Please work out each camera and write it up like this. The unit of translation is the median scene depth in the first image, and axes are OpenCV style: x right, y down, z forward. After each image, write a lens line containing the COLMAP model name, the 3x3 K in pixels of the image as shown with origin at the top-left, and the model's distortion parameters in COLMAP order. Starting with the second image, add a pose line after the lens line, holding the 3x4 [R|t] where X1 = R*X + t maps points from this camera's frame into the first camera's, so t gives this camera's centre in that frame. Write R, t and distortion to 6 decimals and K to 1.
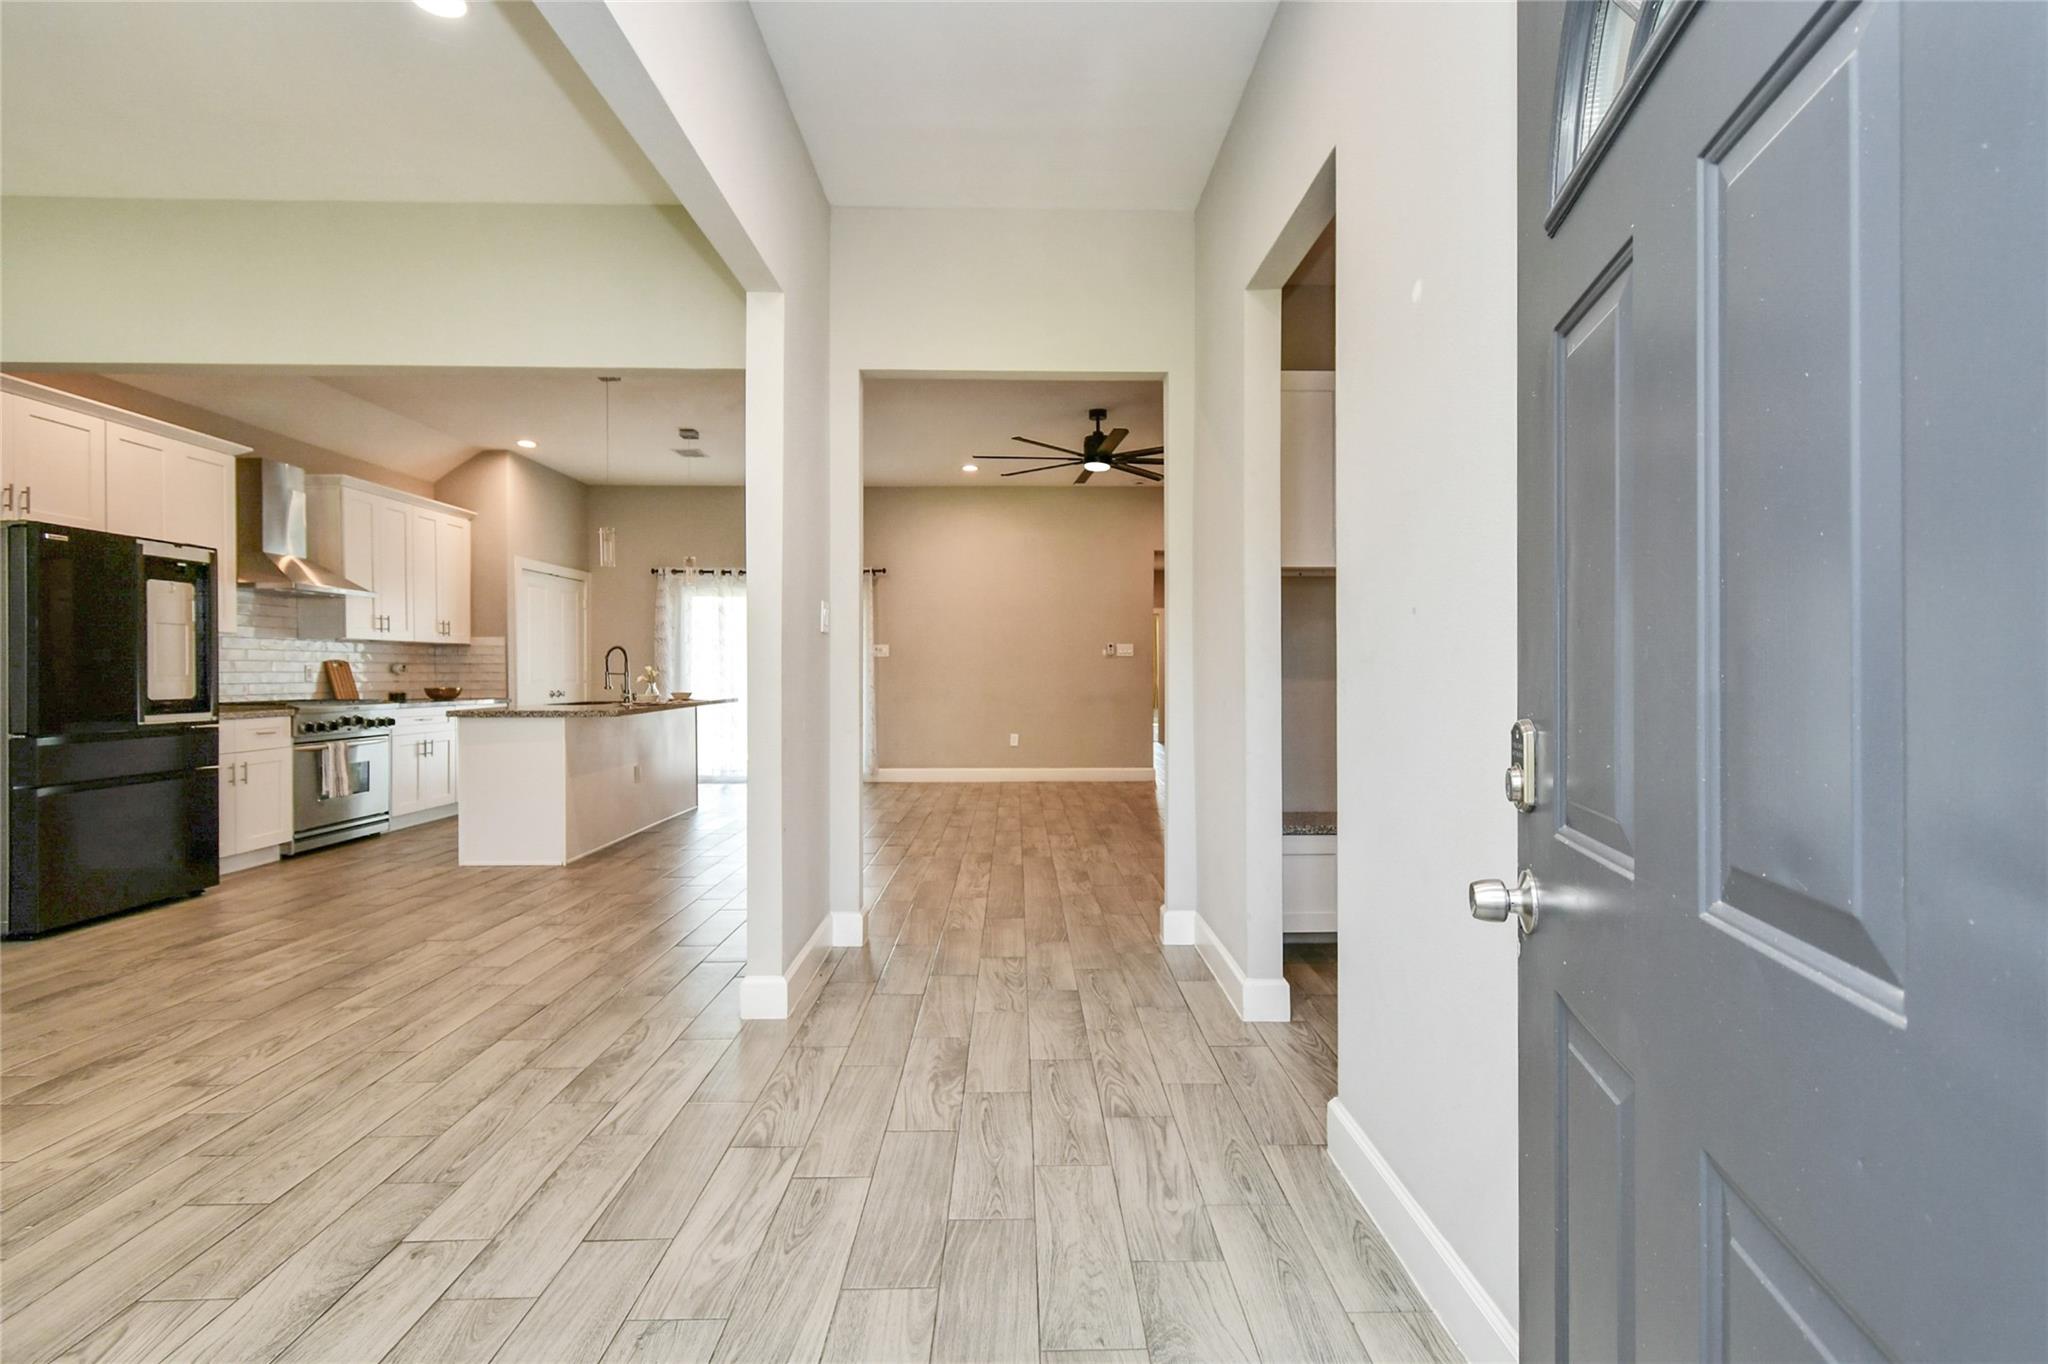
lens RADIAL K [[941.9, 0, 1054.9], [0, 941.9, 678.2], [0, 0, 1]] dist [-0.014253, -0.000283]
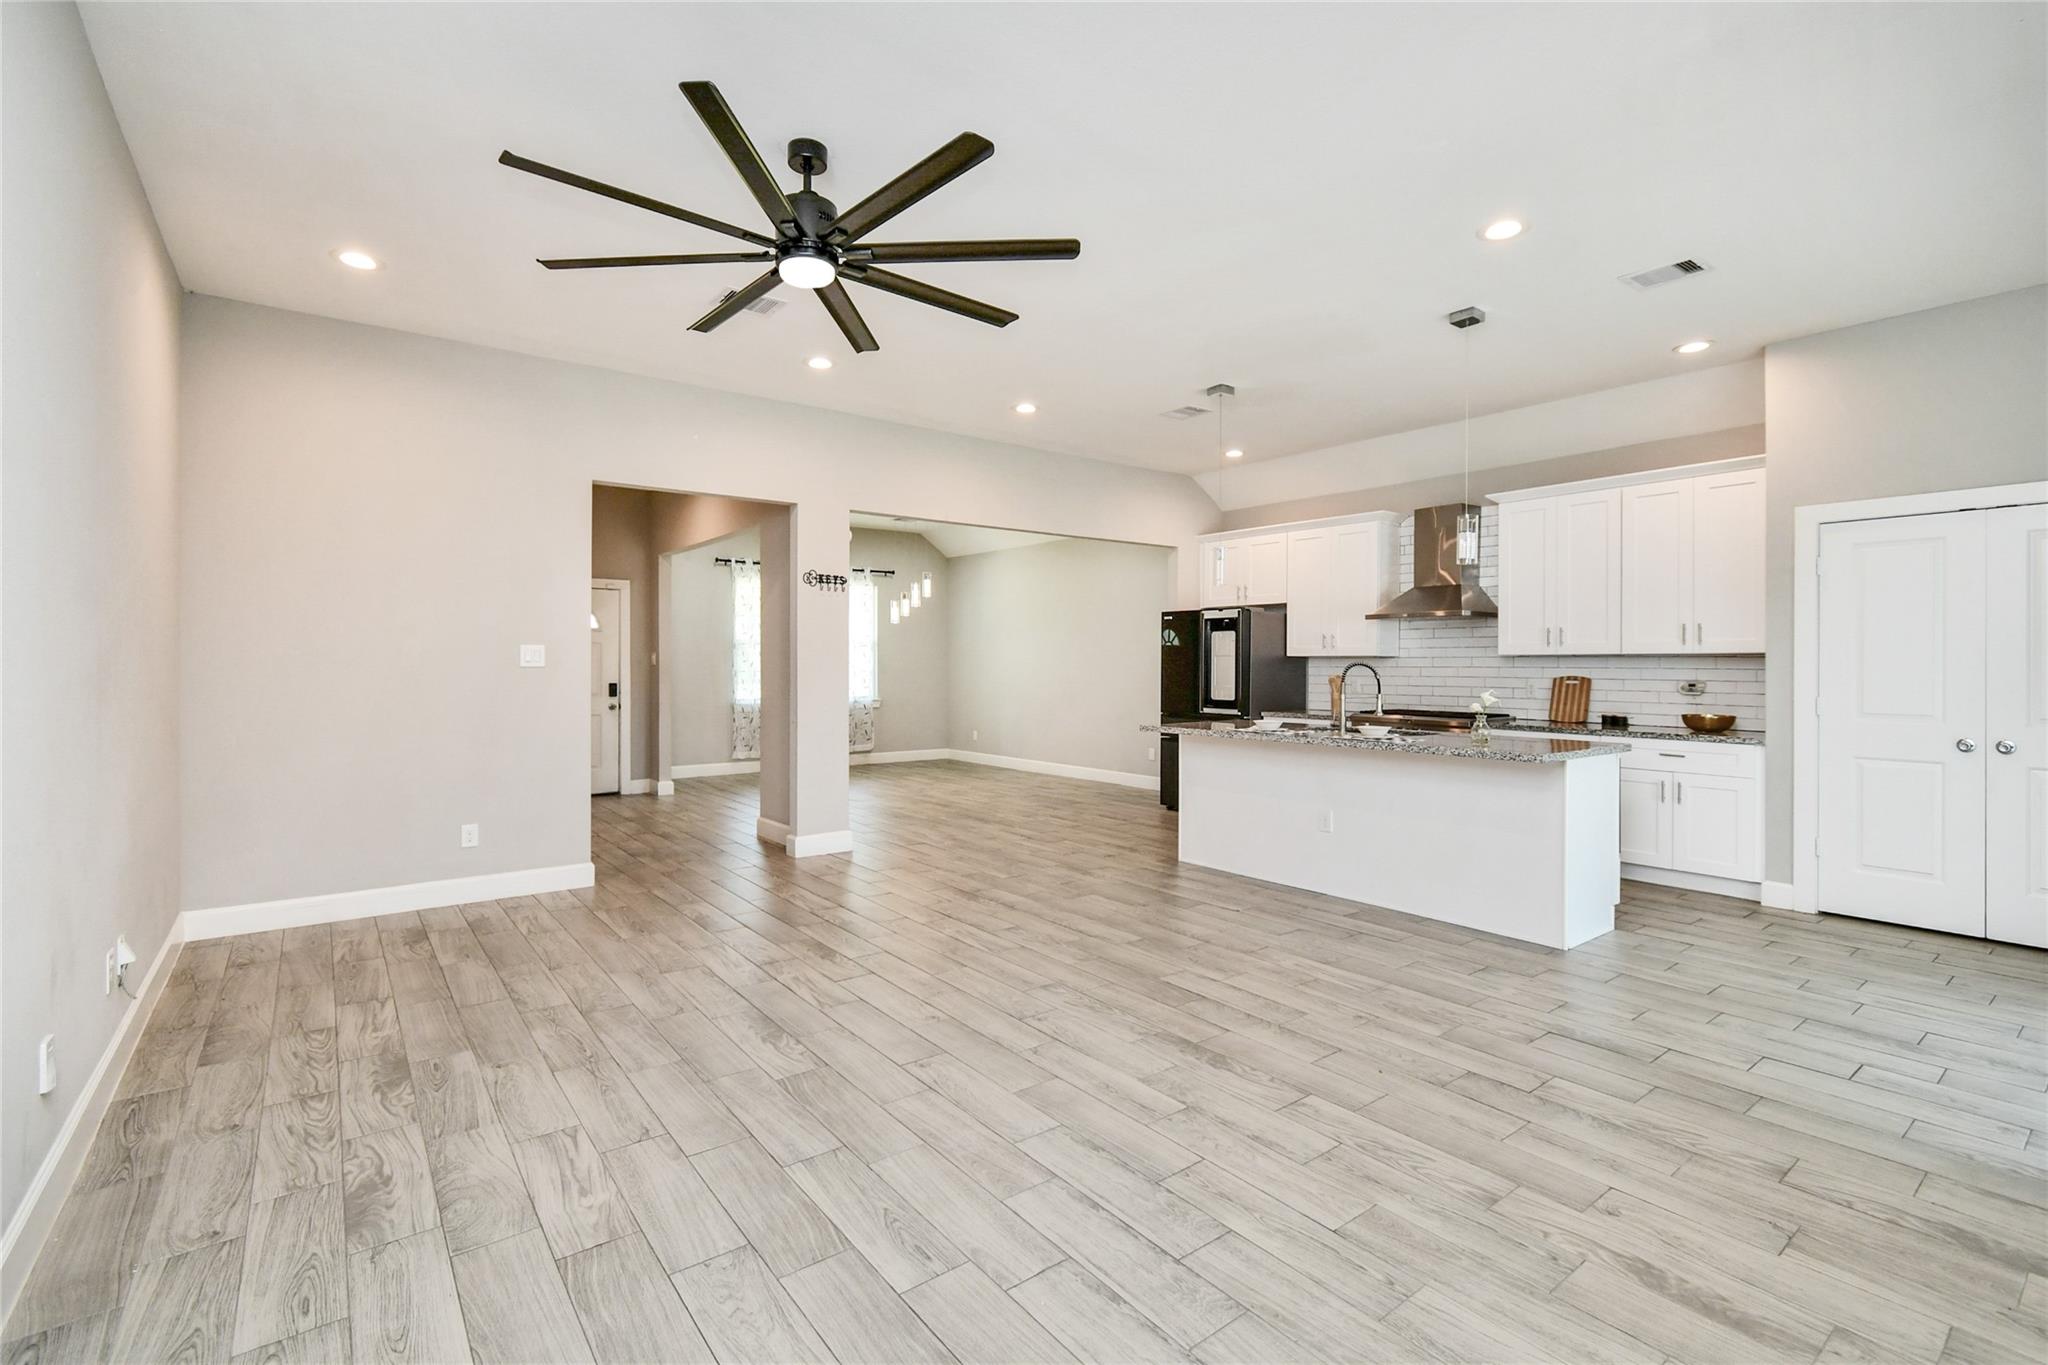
lens RADIAL K [[925.0, 0, 1016.2], [0, 925.0, 662.7], [0, 0, 1]] dist [0.004543, 0.000109]
pose [[-0.819733, 0.000650, -0.572746, 0.219199], [-0.004691, 0.999958, 0.007849, -0.037566], [0.572727, 0.009121, -0.819695, 1.422304]]
